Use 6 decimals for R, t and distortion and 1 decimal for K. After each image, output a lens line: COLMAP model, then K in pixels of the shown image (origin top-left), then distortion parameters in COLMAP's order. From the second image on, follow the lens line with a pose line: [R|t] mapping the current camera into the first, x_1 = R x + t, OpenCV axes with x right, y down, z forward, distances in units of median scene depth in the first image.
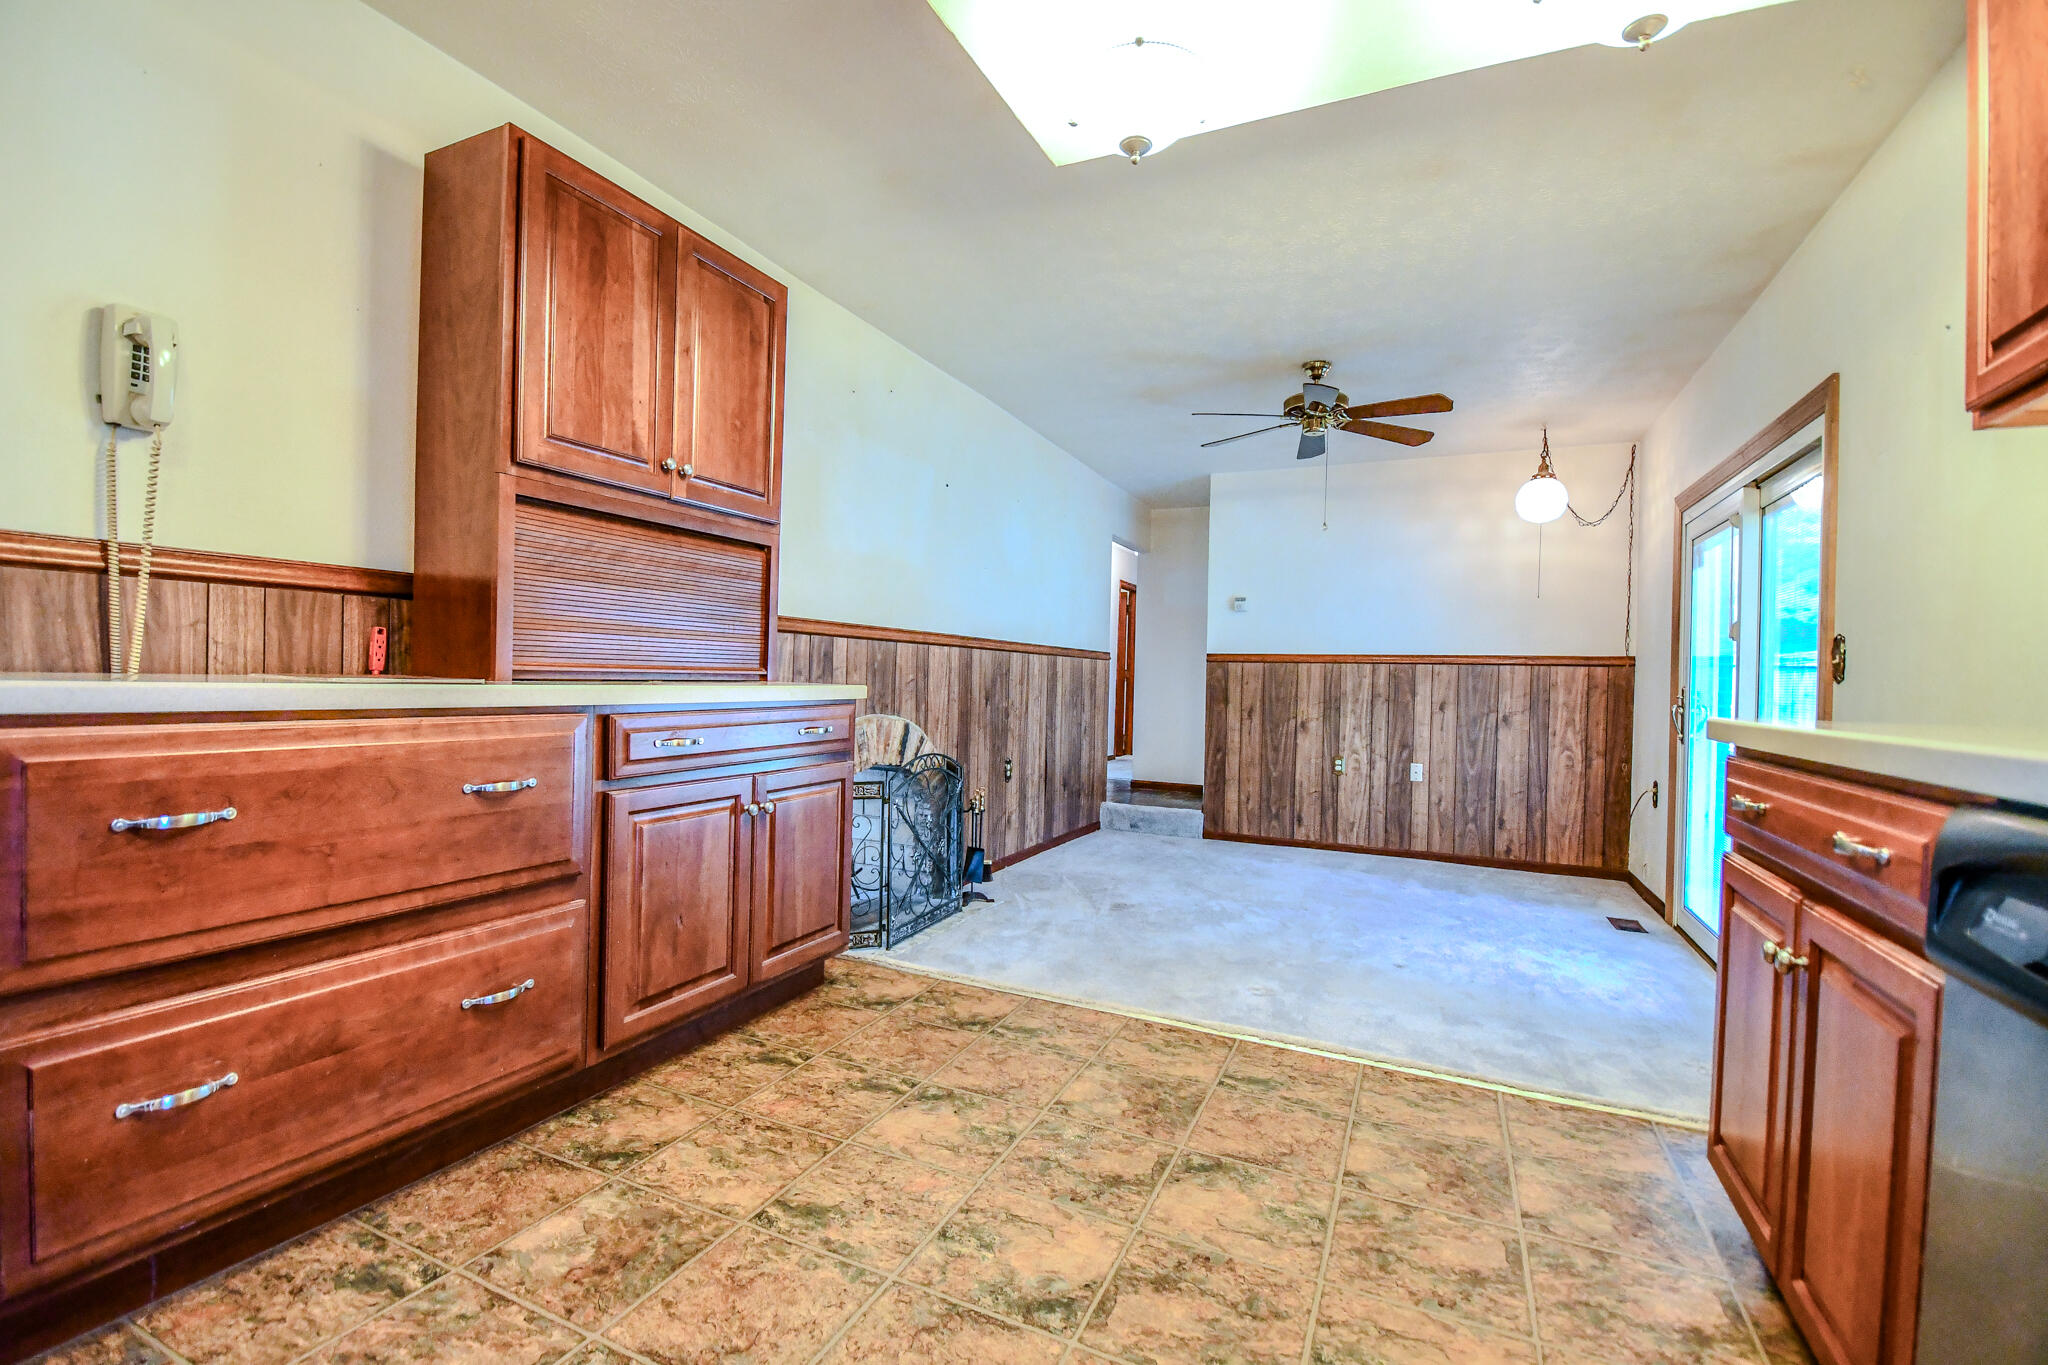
lens RADIAL K [[891.0, 0, 1014.2], [0, 891.0, 685.5], [0, 0, 1]] dist [0.025652, -0.026541]
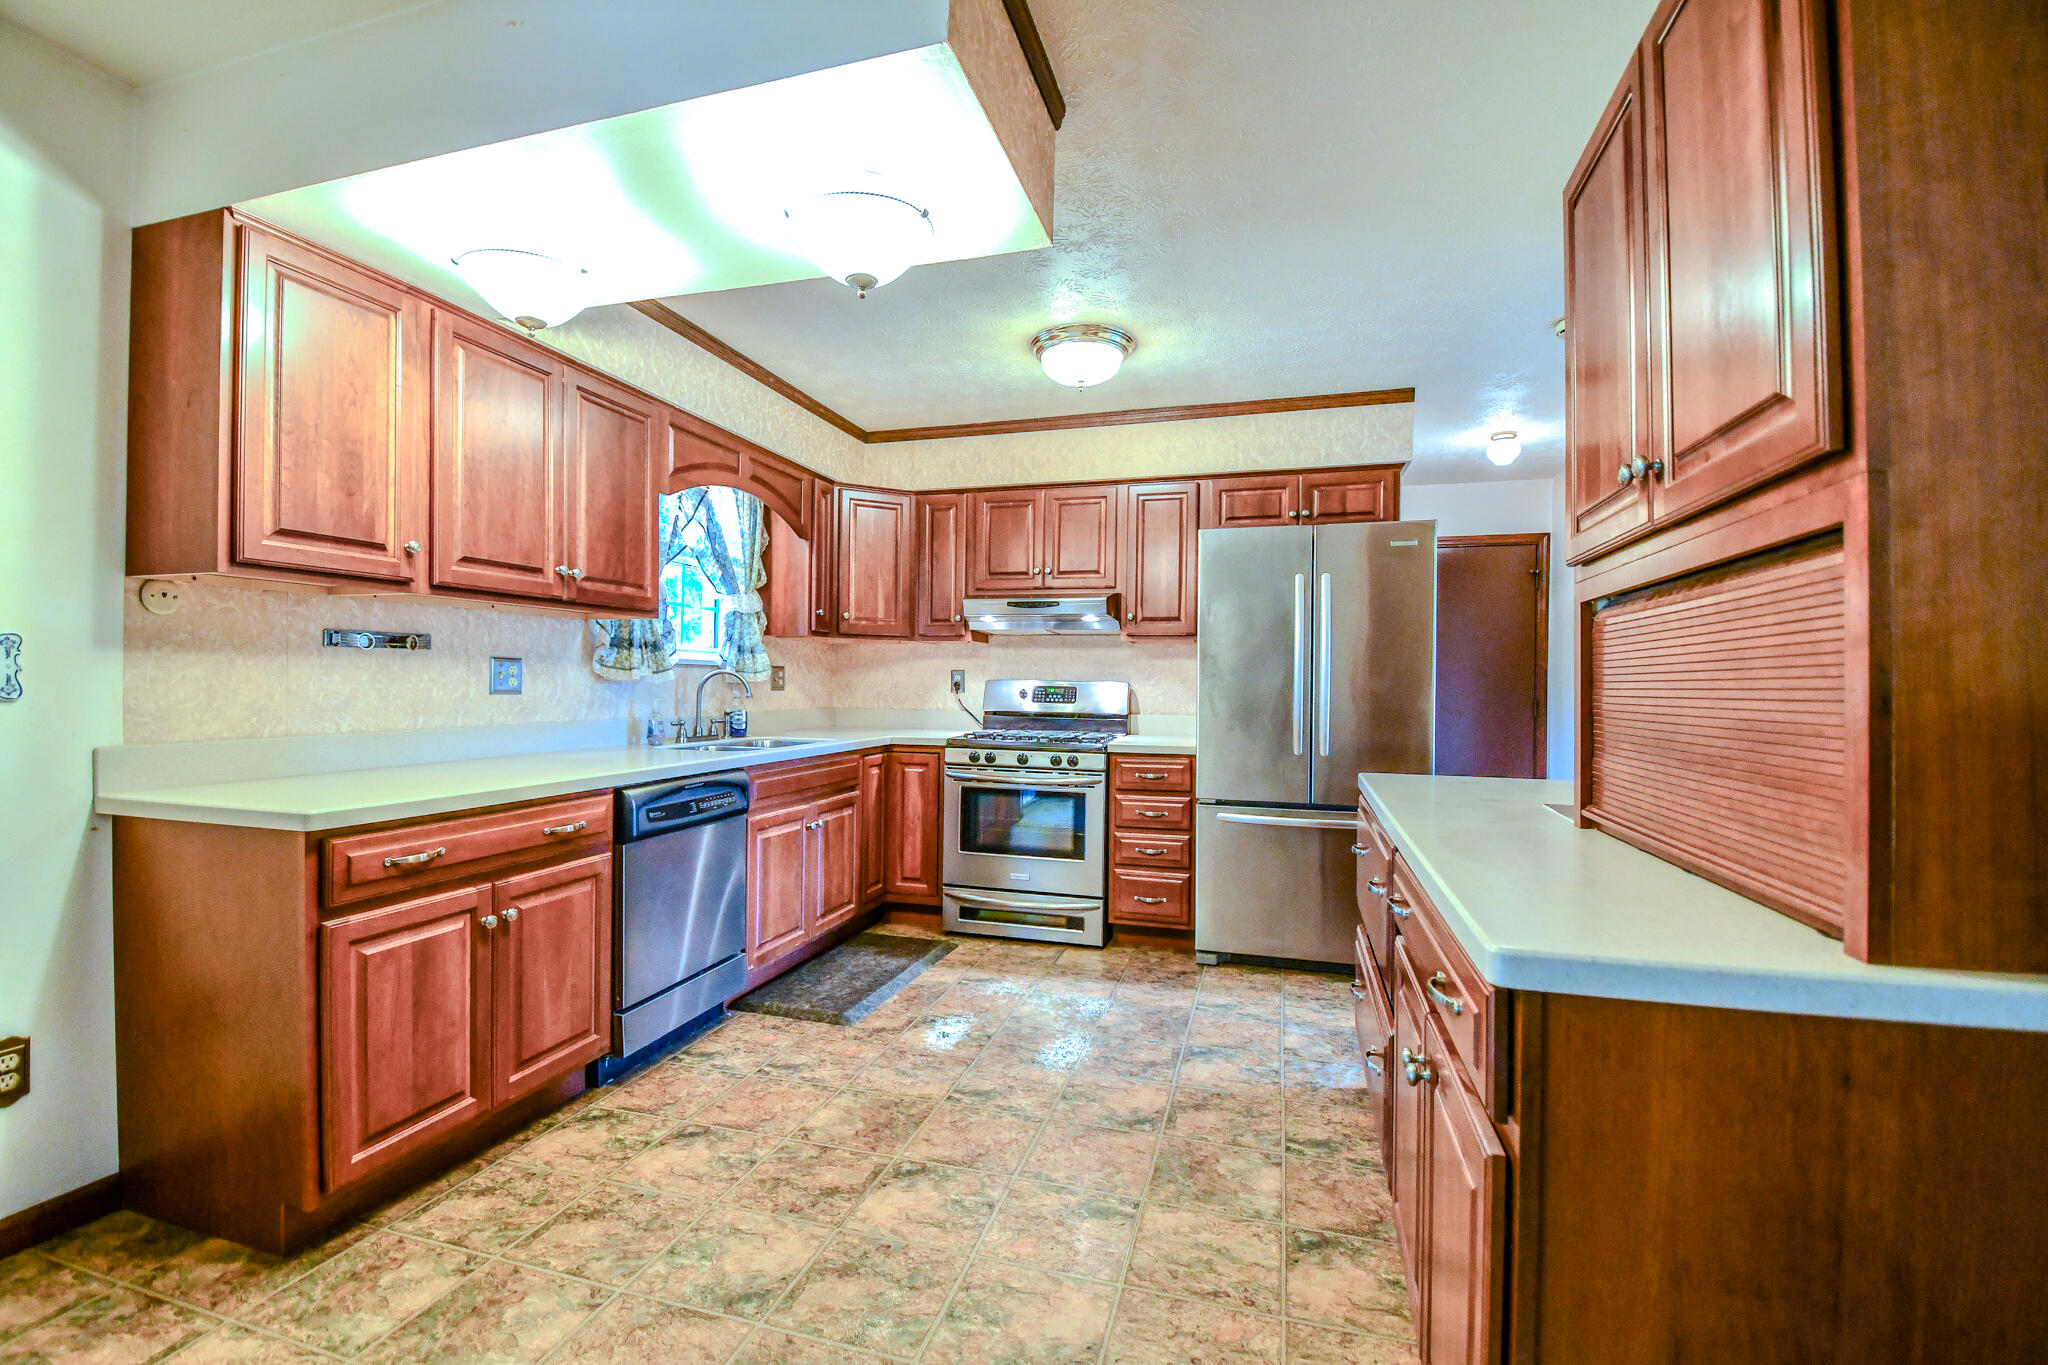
lens RADIAL K [[891.0, 0, 1014.2], [0, 891.0, 685.5], [0, 0, 1]] dist [0.025652, -0.026541]
pose [[-0.988361, -0.034666, -0.148127, 0.109367], [-0.035336, 0.999374, 0.001891, -0.156890], [0.147969, 0.007103, -0.988967, 2.328175]]
